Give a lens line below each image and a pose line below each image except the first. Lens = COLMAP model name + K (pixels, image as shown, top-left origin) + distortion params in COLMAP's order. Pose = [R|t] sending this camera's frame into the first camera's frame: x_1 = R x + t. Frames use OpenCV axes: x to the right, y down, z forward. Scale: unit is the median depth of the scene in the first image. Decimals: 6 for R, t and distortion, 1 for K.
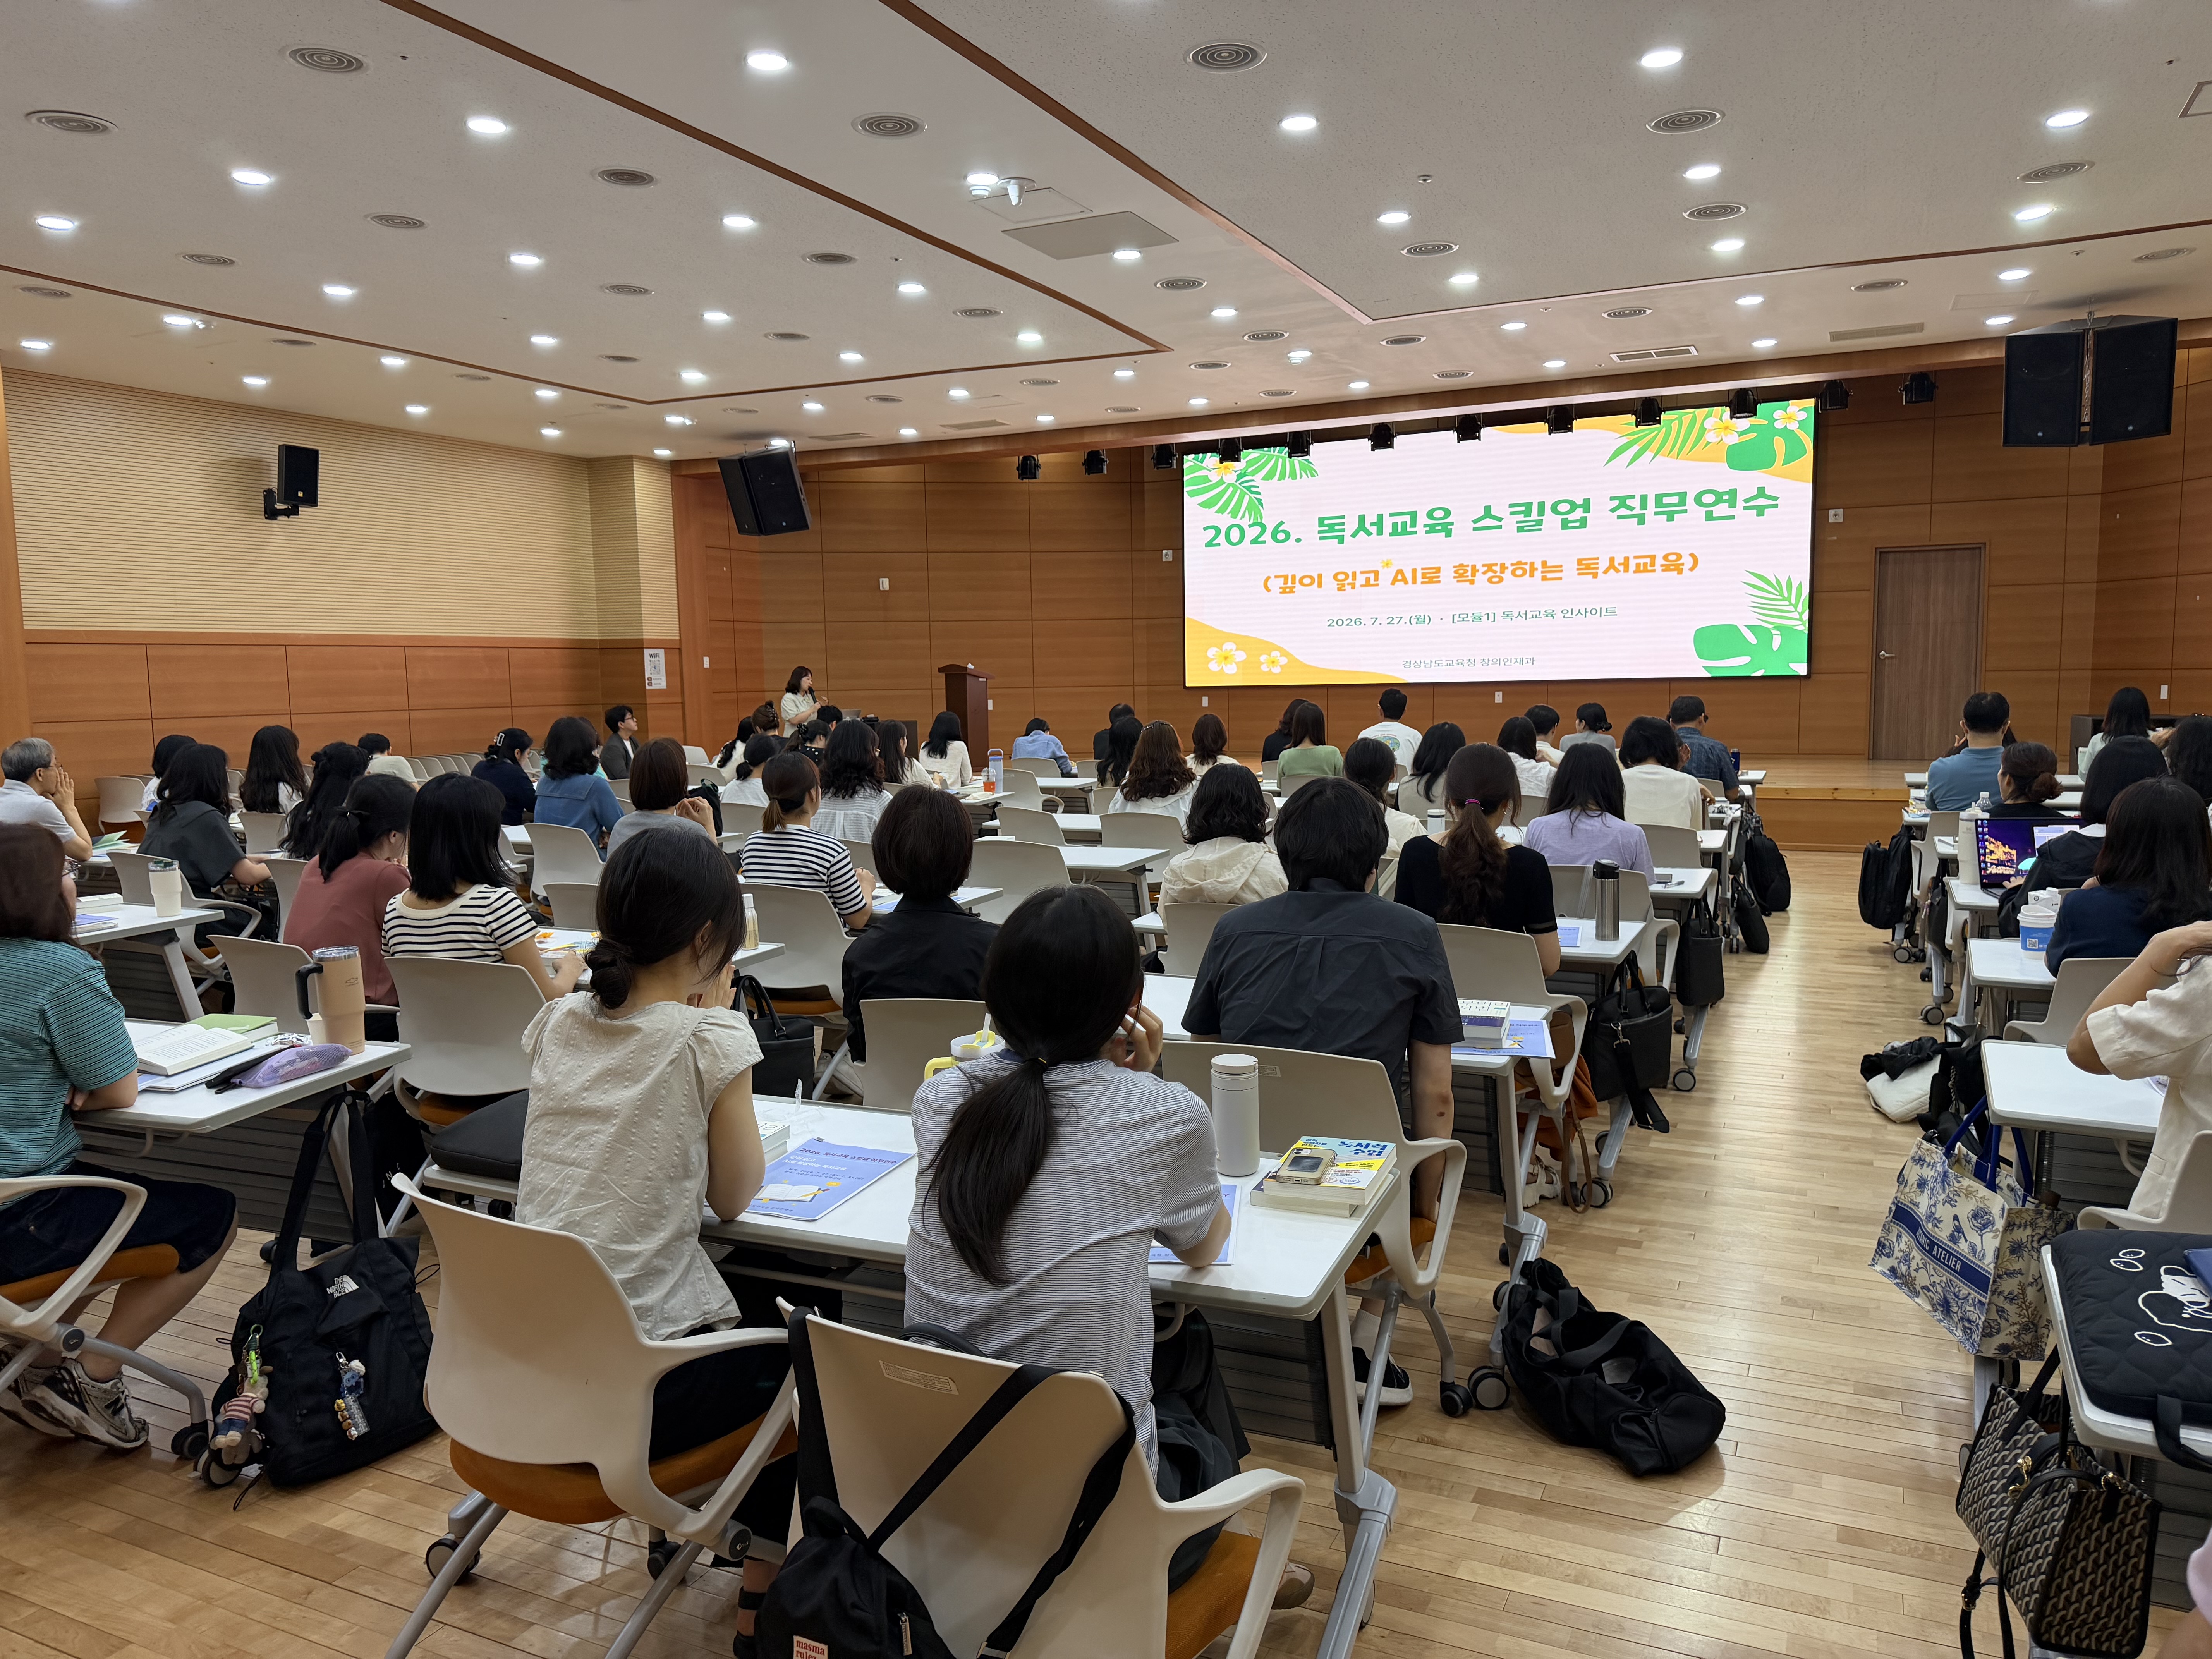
lens RADIAL K [[1552.2, 0, 1104.0], [0, 1552.2, 849.9], [0, 0, 1]] dist [0.067500, -0.054874]
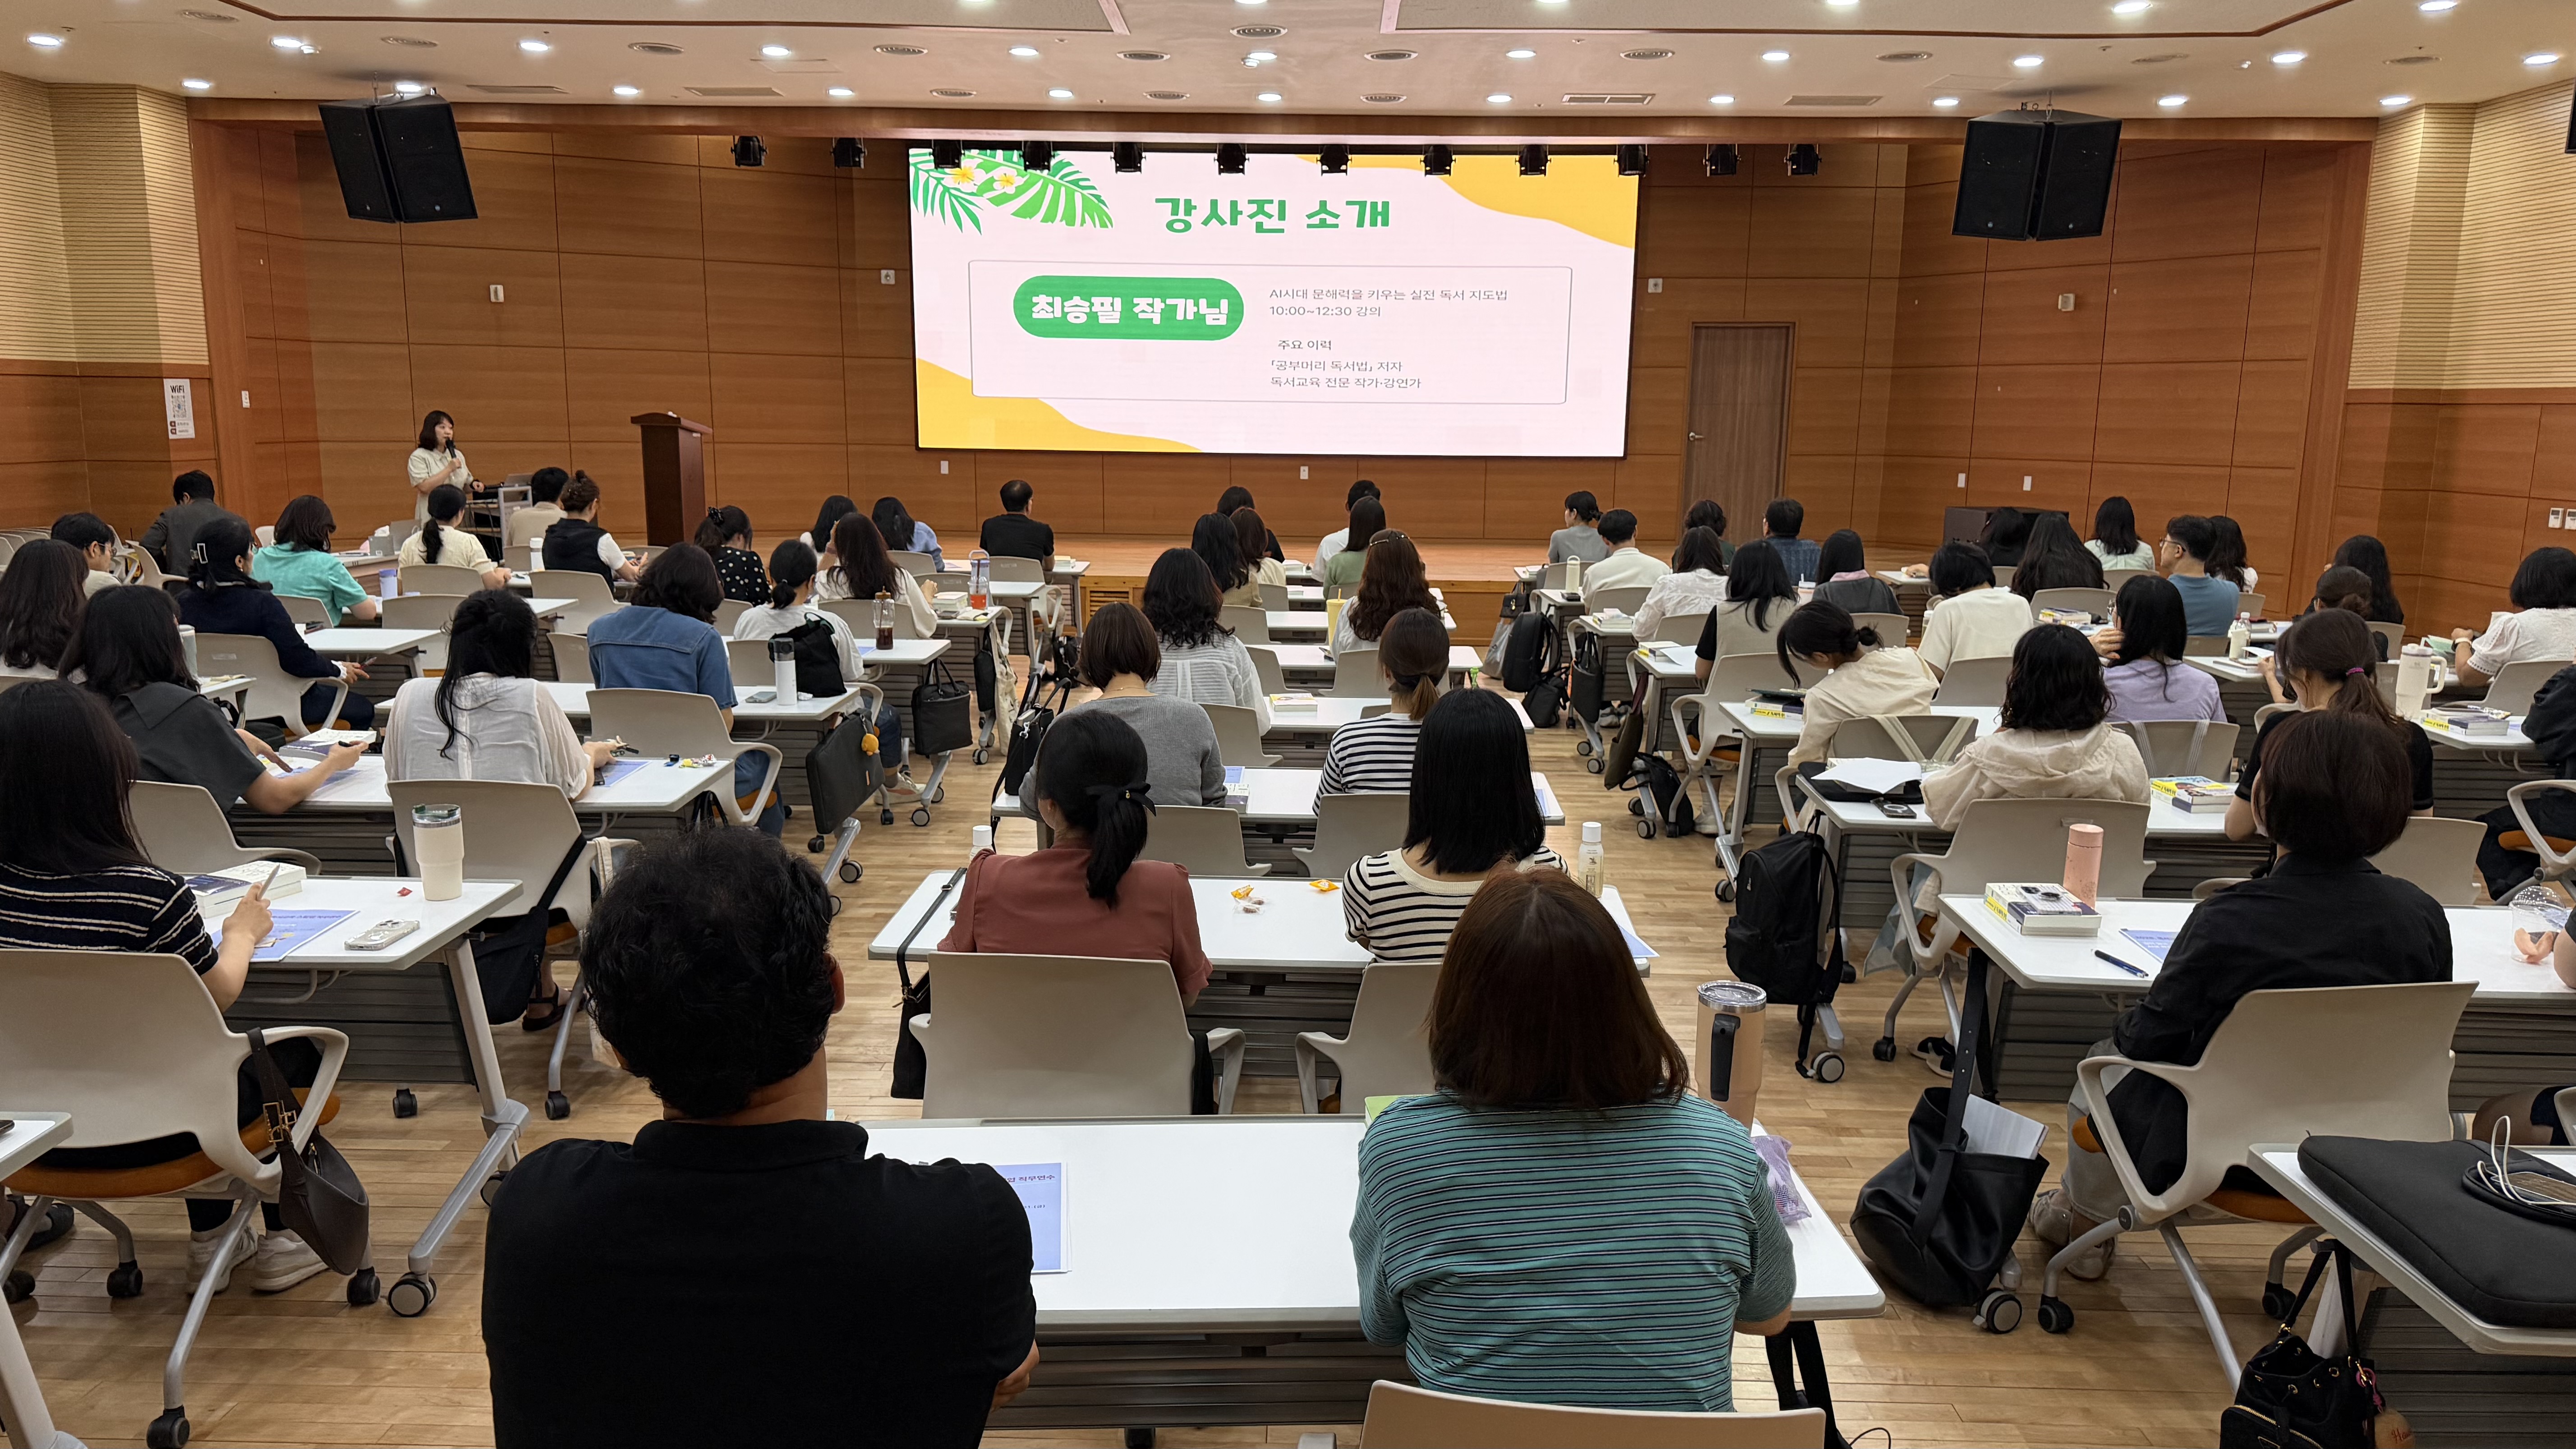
lens RADIAL K [[1829.6, 0, 1293.7], [0, 1829.6, 739.0], [0, 0, 1]] dist [0.021544, -0.033058]
pose [[0.908261, -0.046316, 0.415832, -0.188716], [0.019352, 0.997441, 0.068827, -0.019210], [-0.417956, -0.054466, 0.906833, 0.075388]]
